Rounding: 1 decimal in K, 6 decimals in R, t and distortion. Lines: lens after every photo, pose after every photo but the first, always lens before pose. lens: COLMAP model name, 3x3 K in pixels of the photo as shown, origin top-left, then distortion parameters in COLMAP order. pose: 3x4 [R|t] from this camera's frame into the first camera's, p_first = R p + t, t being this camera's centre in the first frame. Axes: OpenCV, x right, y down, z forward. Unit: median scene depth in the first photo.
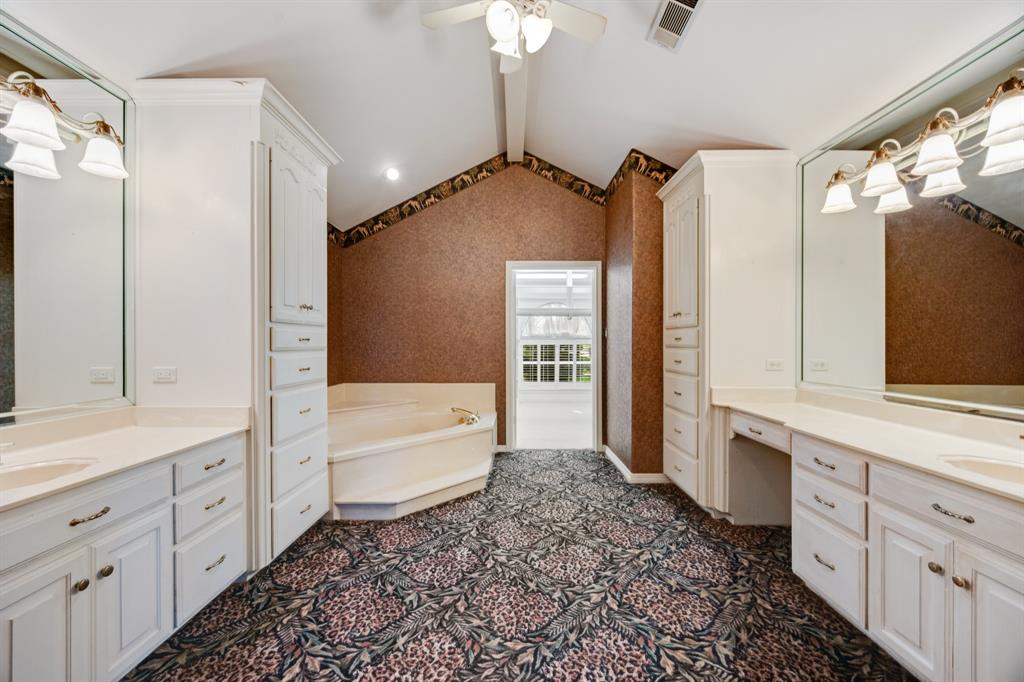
lens RADIAL K [[391.9, 0, 512.9], [0, 391.9, 342.0], [0, 0, 1]] dist [-0.004249, 0.001330]
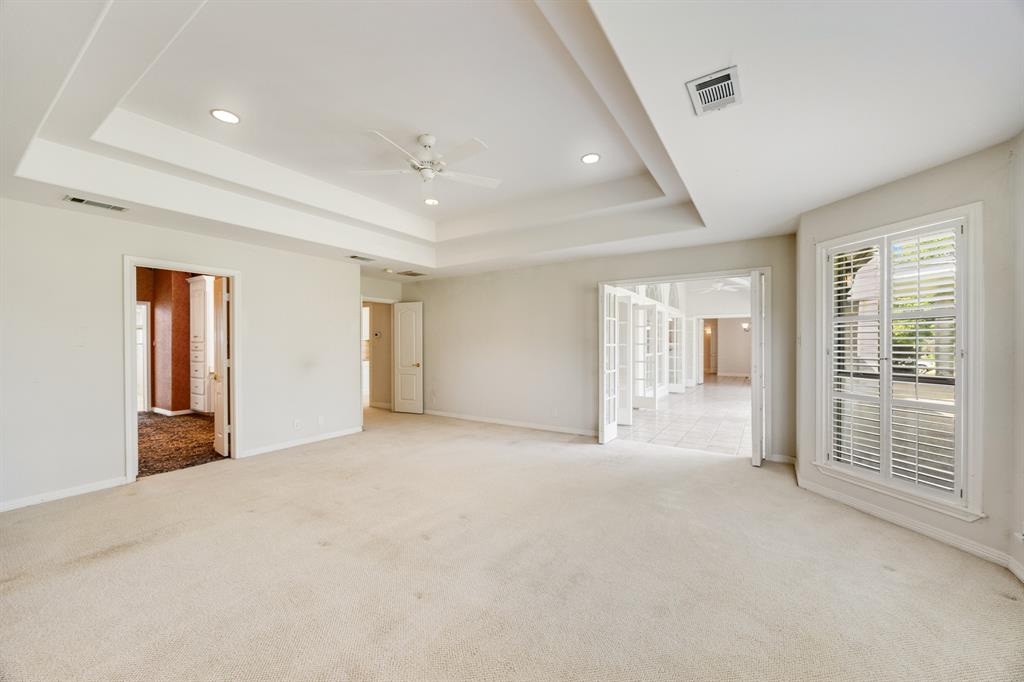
lens RADIAL K [[391.9, 0, 510.8], [0, 391.9, 345.6], [0, 0, 1]] dist [-0.004249, 0.001330]
pose [[0.543320, -0.005909, 0.839505, -0.461817], [0.001128, 0.999979, 0.006308, -0.026187], [-0.839525, -0.002480, 0.543316, -1.643179]]
